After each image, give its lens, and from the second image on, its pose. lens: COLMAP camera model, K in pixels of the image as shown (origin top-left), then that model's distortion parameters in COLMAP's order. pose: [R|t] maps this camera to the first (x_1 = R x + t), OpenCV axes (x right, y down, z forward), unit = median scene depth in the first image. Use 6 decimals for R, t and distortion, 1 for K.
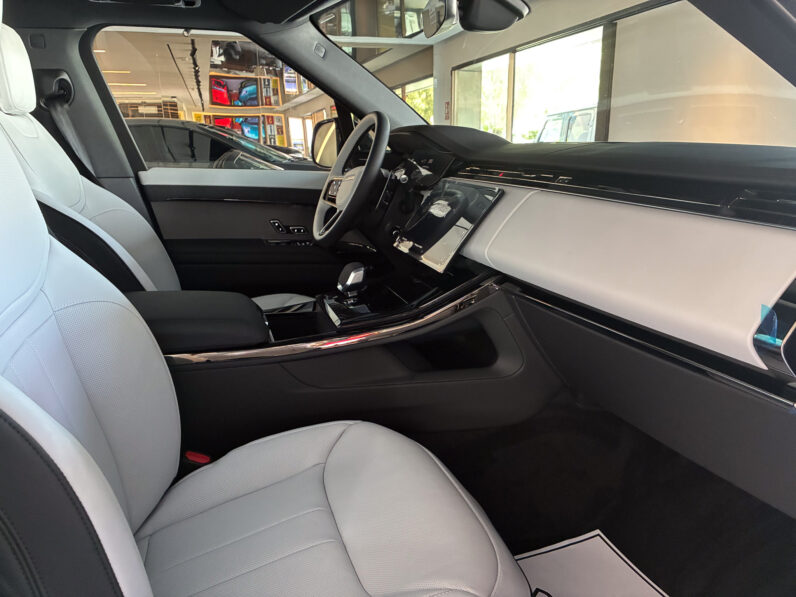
lens RADIAL K [[607.6, 0, 399.0], [0, 607.6, 292.0], [0, 0, 1]] dist [0.037492, -0.083005]
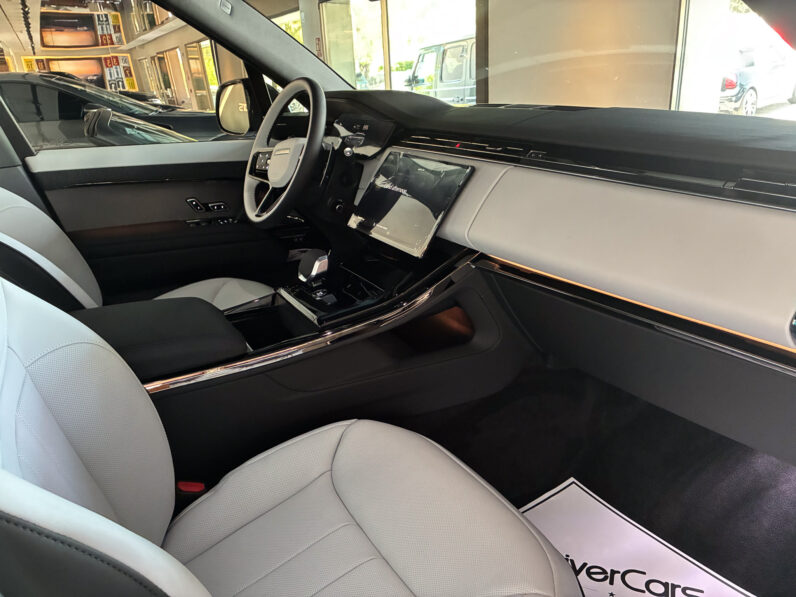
lens RADIAL K [[607.8, 0, 405.9], [0, 607.8, 293.3], [0, 0, 1]] dist [0.045489, -0.078795]
pose [[0.974866, -0.112211, 0.192470, -0.096362], [0.092245, 0.989669, 0.109755, -0.055940], [-0.202798, -0.089242, 0.975146, 0.034108]]
